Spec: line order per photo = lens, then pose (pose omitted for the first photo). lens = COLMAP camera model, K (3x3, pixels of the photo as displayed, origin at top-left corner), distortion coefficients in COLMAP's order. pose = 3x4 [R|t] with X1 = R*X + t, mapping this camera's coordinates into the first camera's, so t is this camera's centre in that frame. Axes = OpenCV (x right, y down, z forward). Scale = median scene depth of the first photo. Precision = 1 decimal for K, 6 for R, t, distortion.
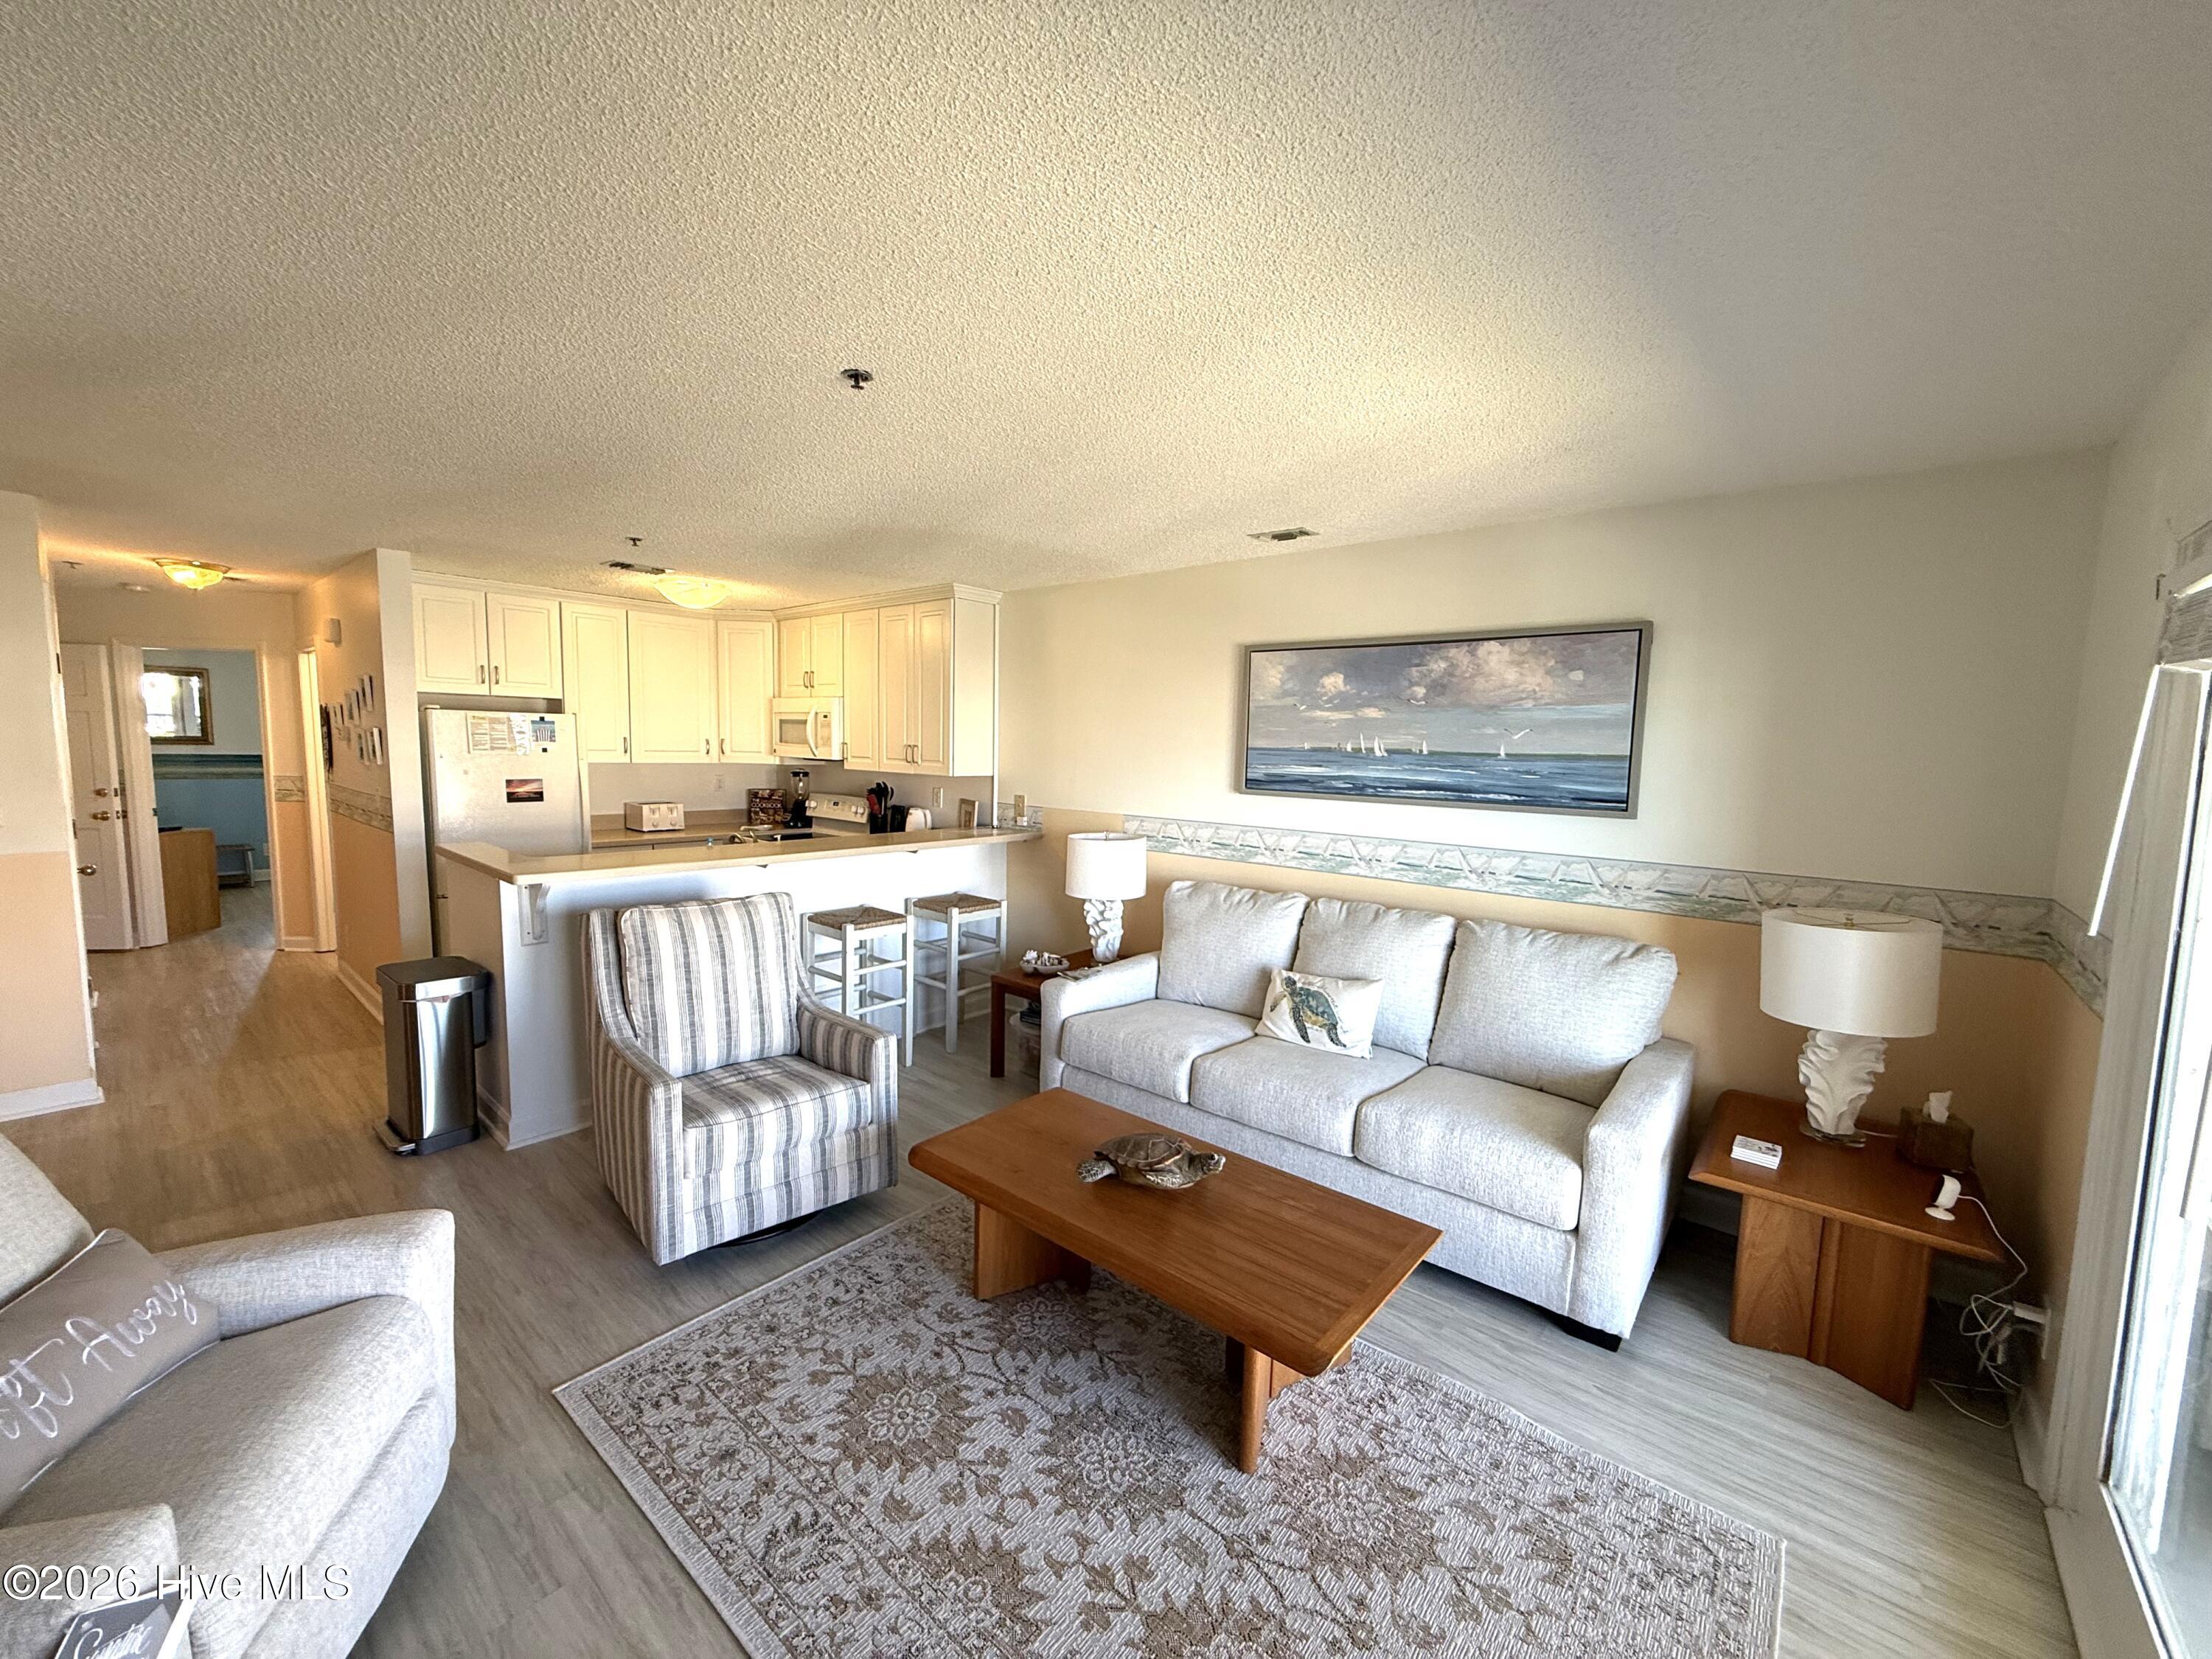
lens RADIAL K [[883.5, 0, 1101.6], [0, 883.5, 827.3], [0, 0, 1]] dist [0.008655, -0.000070]
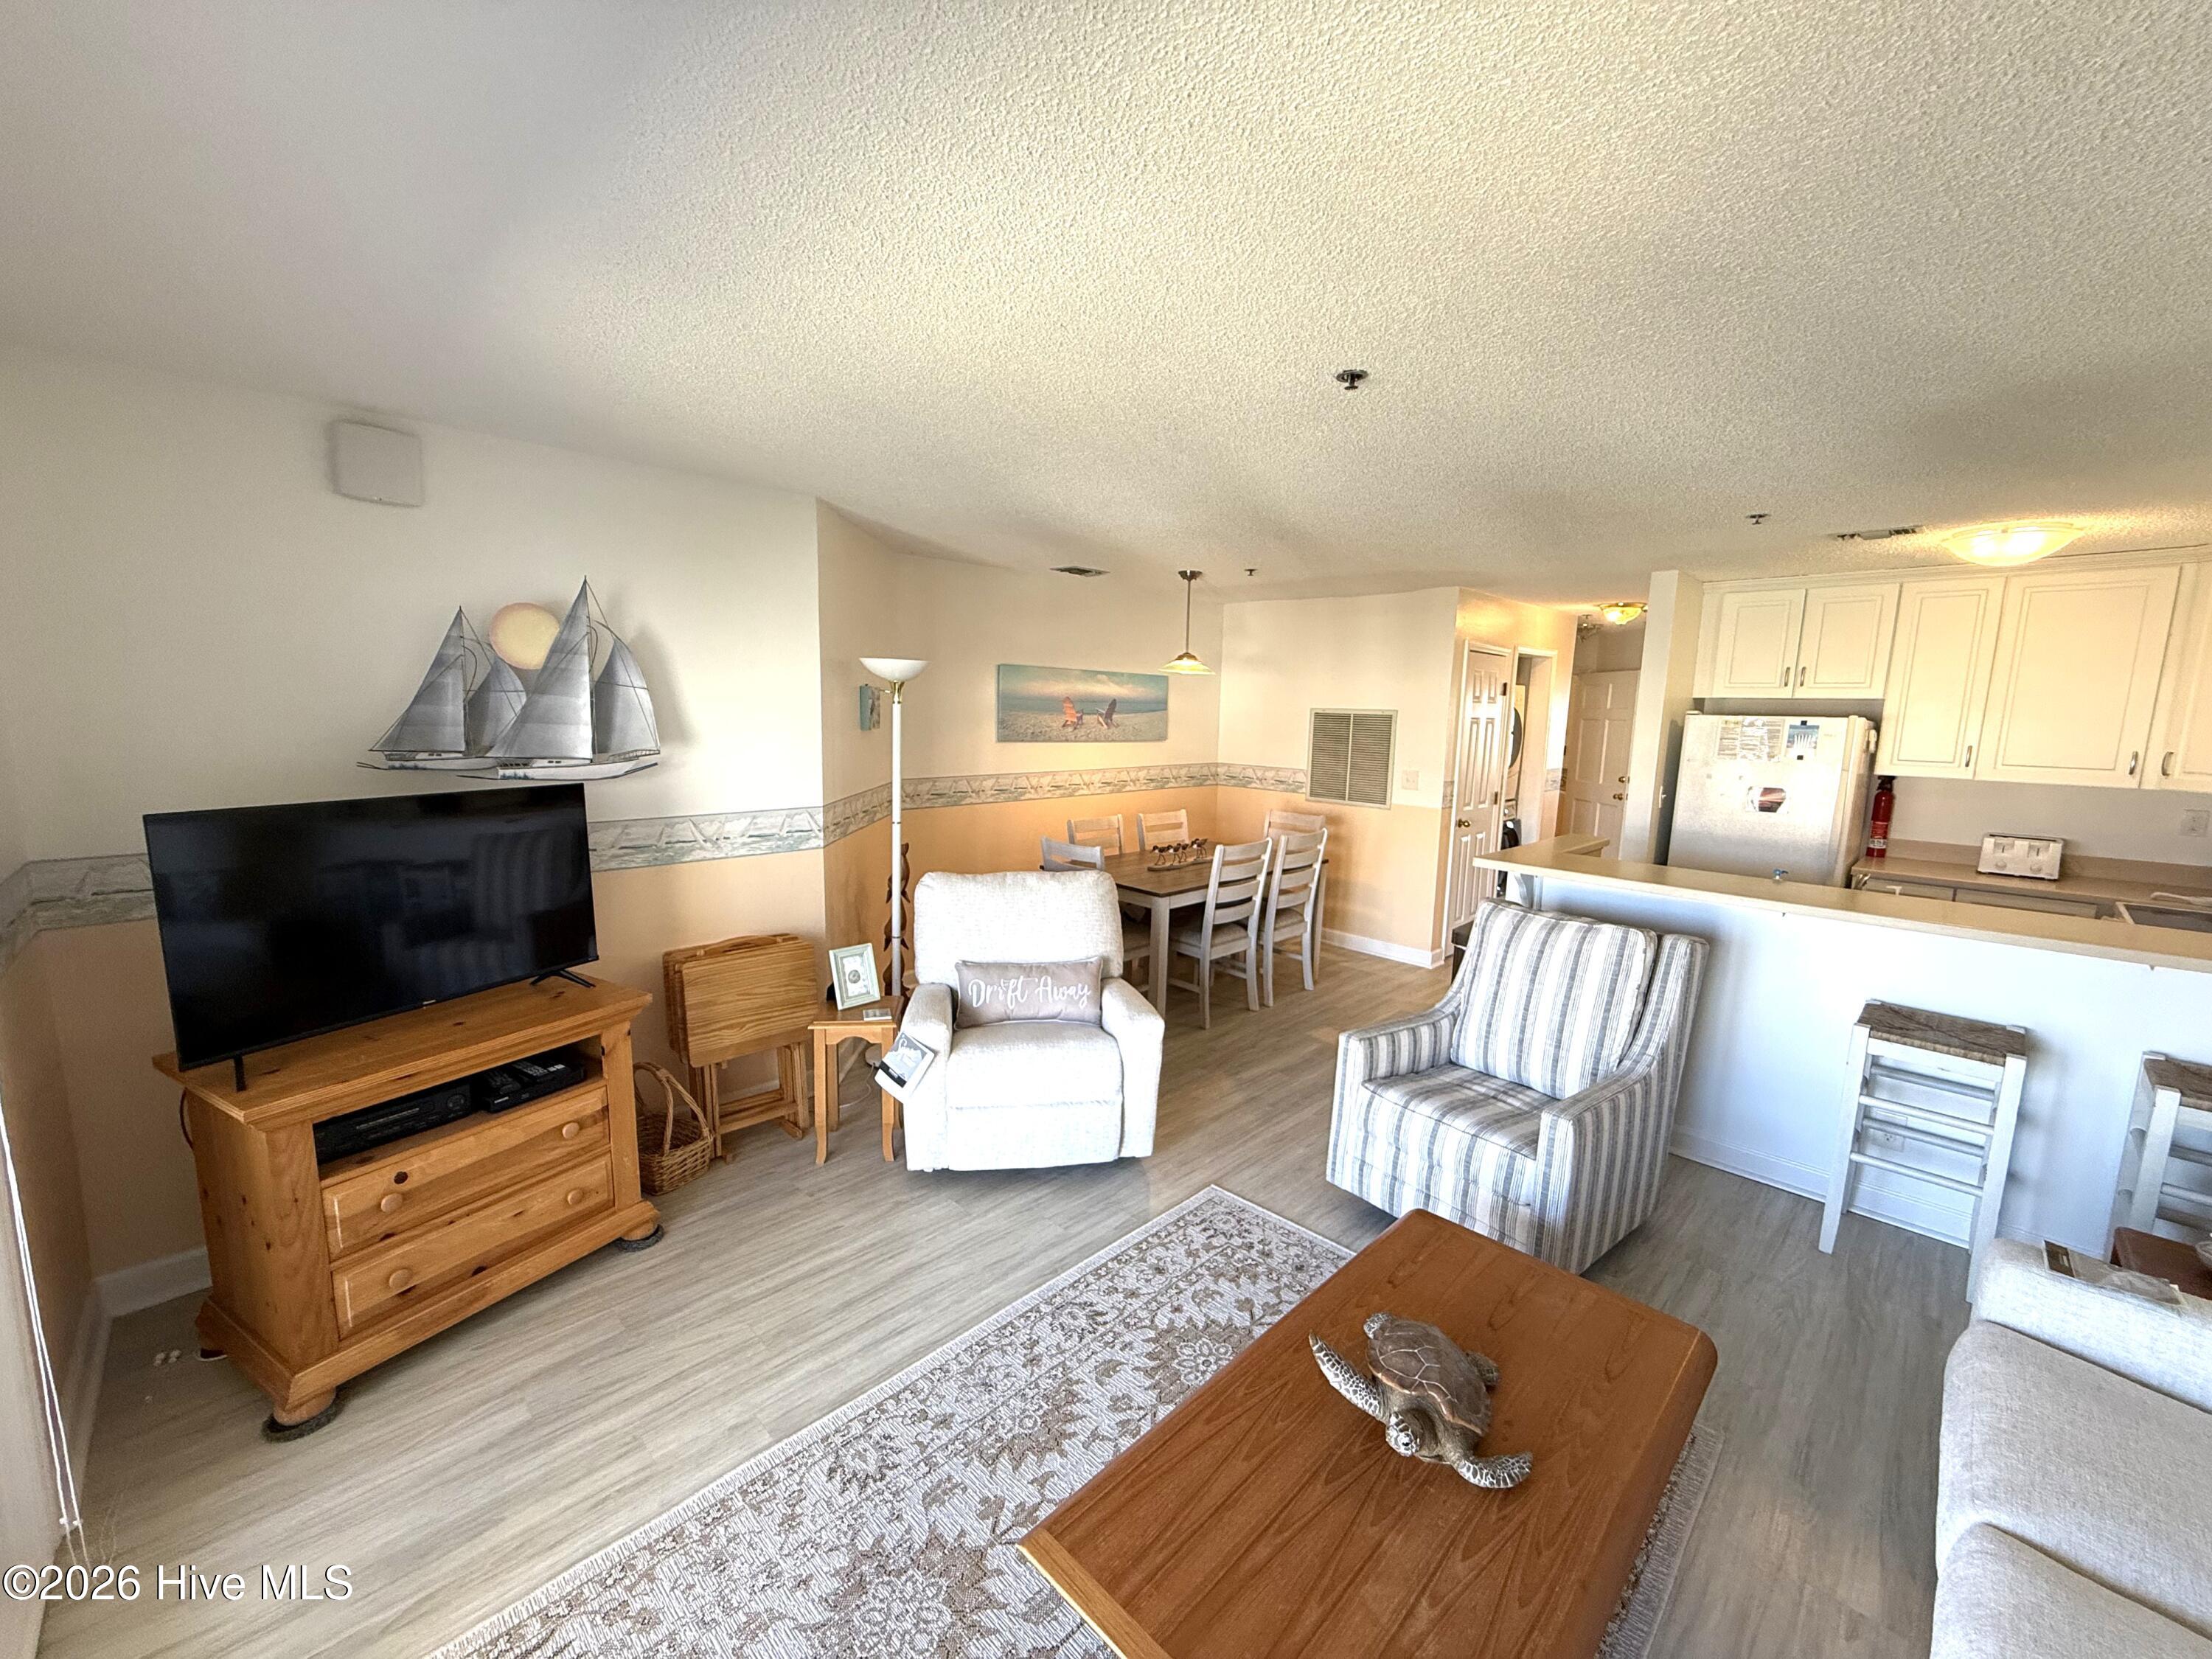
lens RADIAL K [[883.5, 0, 1100.5], [0, 883.5, 839.0], [0, 0, 1]] dist [0.008655, -0.000070]
pose [[-0.081436, 0.121369, -0.989261, 0.831546], [-0.117721, 0.984439, 0.130468, -0.100229], [0.989702, 0.127082, -0.065881, 0.917003]]
